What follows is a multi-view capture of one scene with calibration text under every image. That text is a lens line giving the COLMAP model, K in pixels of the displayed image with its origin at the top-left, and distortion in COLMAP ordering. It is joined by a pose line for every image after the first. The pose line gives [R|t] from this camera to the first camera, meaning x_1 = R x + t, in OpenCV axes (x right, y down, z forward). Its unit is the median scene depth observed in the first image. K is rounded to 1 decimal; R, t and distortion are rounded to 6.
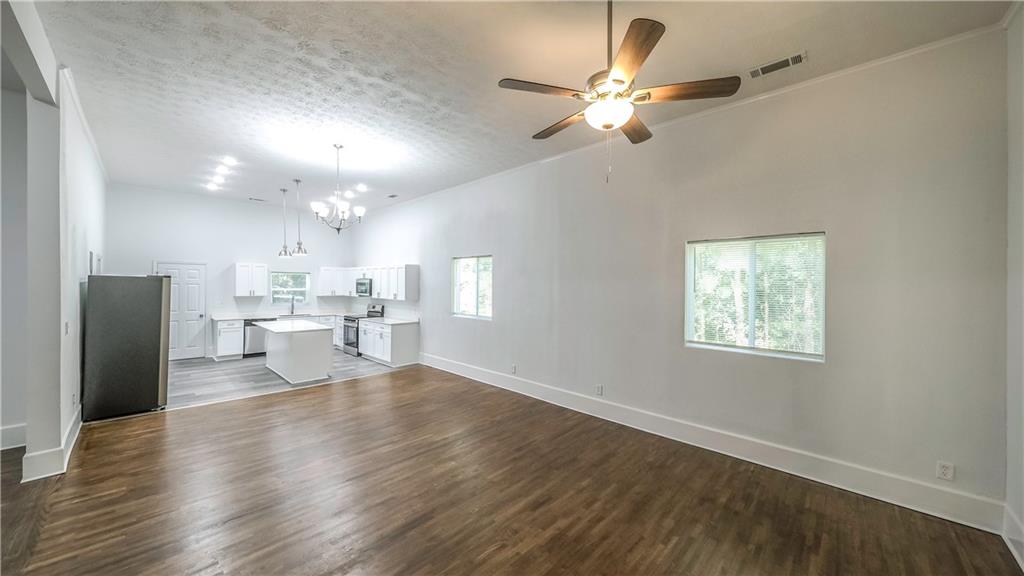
lens RADIAL K [[361.1, 0, 512.2], [0, 361.1, 287.7], [0, 0, 1]] dist [-0.000569, -0.000033]
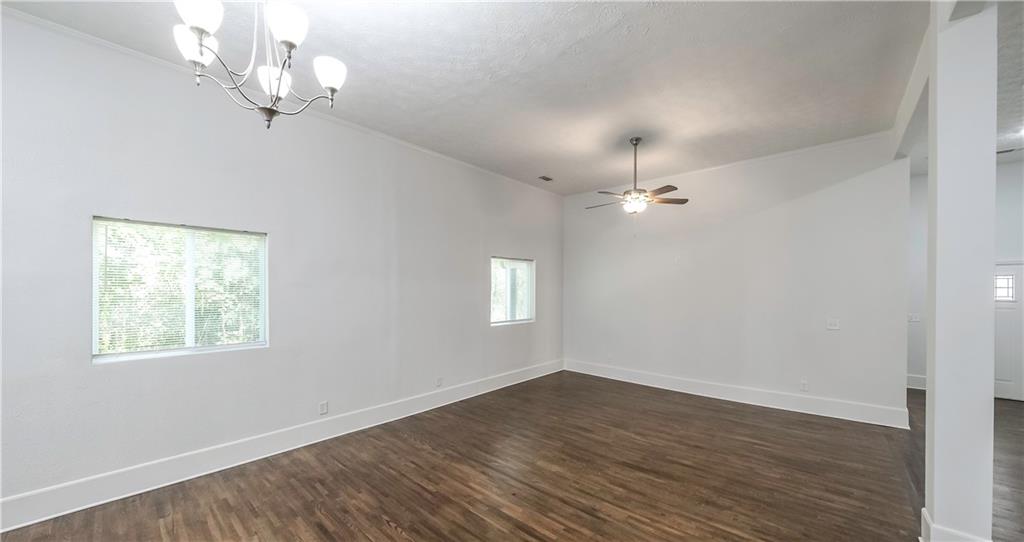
lens RADIAL K [[363.5, 0, 512.3], [0, 363.5, 279.7], [0, 0, 1]] dist [0.000391, -0.000003]
pose [[-0.043040, -0.000224, 0.999073, -1.055771], [-0.003110, 0.999995, 0.000090, -0.034165], [-0.999069, -0.003104, -0.043040, 0.993569]]
